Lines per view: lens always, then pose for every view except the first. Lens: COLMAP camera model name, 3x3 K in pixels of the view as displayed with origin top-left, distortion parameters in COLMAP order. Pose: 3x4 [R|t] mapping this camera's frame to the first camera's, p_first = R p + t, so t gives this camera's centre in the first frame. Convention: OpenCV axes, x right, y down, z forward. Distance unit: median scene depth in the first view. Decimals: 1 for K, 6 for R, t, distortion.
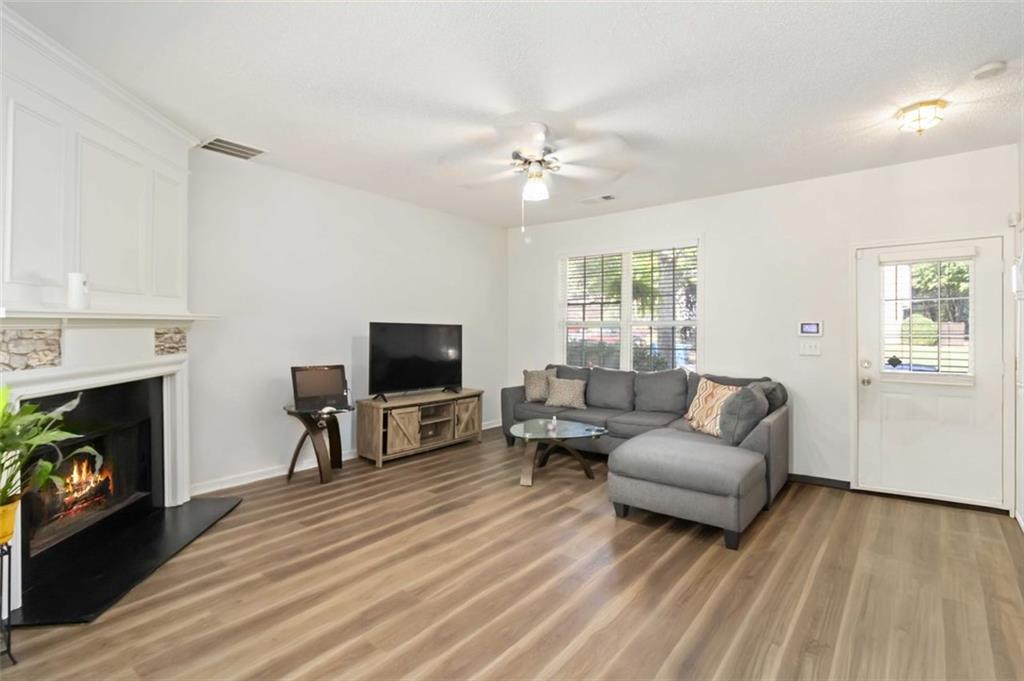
lens RADIAL K [[478.0, 0, 520.9], [0, 478.0, 330.8], [0, 0, 1]] dist [0.001407, 0.000131]
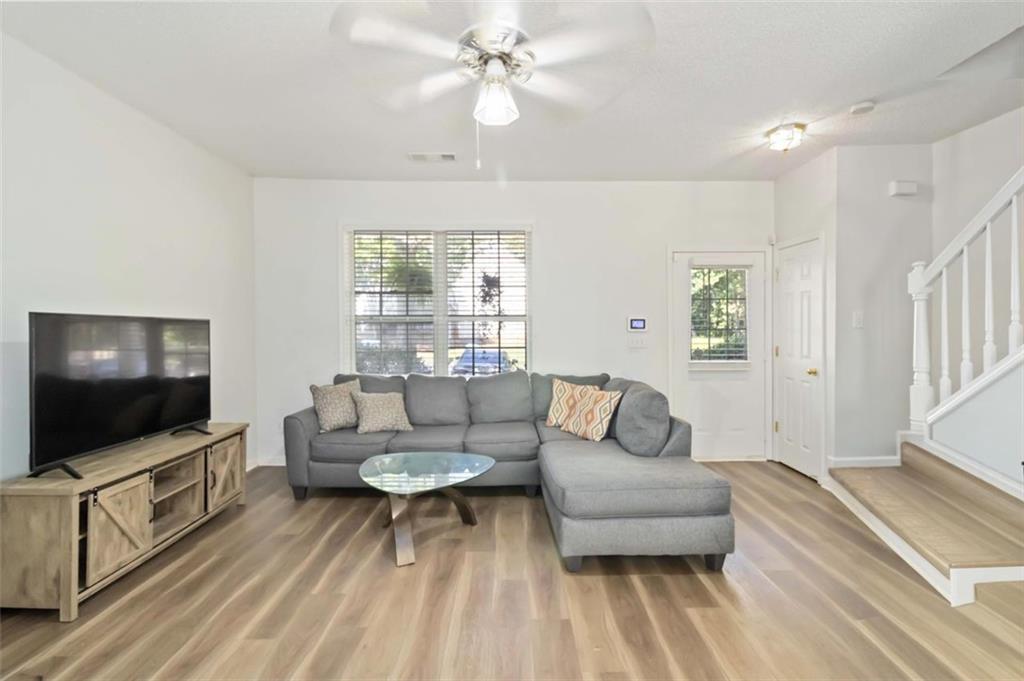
lens RADIAL K [[478.0, 0, 520.9], [0, 478.0, 330.8], [0, 0, 1]] dist [0.001407, 0.000131]
pose [[0.768615, -0.010325, 0.639628, -0.245989], [0.004786, 0.999935, 0.010390, -0.002336], [-0.639694, -0.004924, 0.768614, 0.343750]]
